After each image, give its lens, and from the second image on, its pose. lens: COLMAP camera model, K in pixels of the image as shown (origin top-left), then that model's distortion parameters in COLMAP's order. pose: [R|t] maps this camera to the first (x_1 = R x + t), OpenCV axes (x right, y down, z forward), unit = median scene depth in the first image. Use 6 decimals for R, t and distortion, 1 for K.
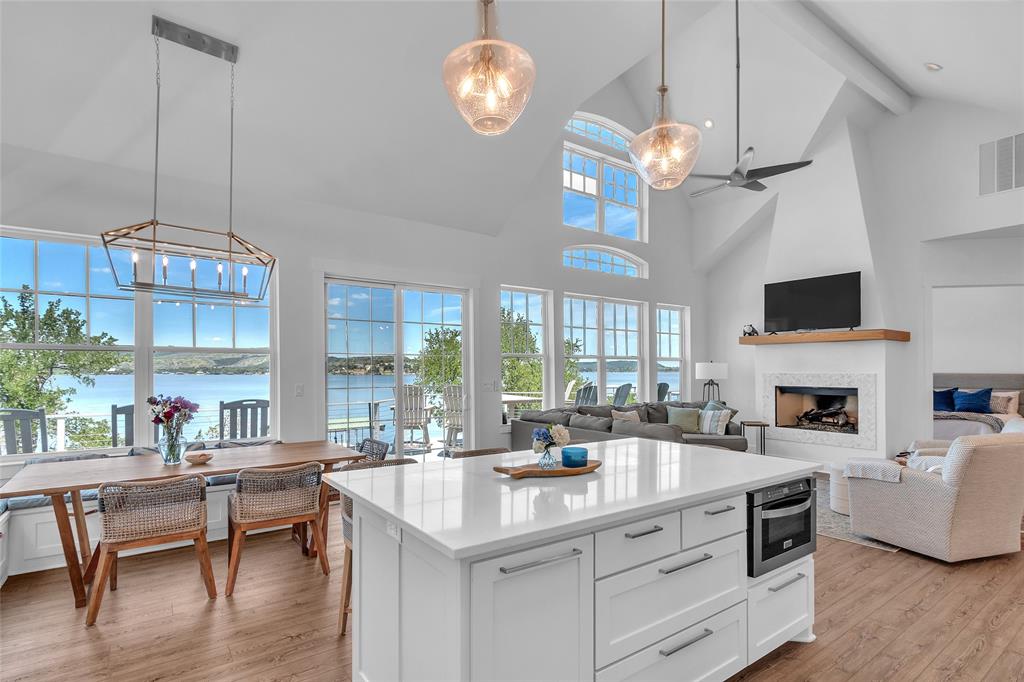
lens RADIAL K [[505.3, 0, 512.2], [0, 505.3, 372.3], [0, 0, 1]] dist [0.001900, 0.000125]
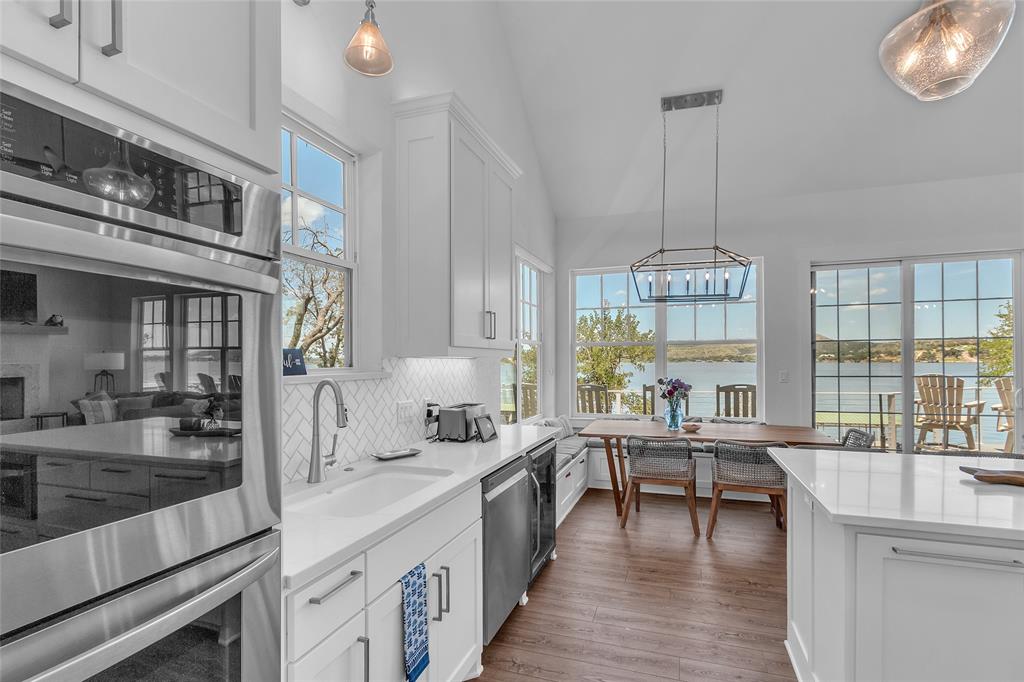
lens RADIAL K [[505.3, 0, 512.2], [0, 505.3, 372.3], [0, 0, 1]] dist [0.001900, 0.000125]
pose [[0.573897, 0.015529, -0.818780, 0.110131], [0.004423, 0.999747, 0.022061, -0.000317], [0.818916, -0.016282, 0.573683, -0.069908]]
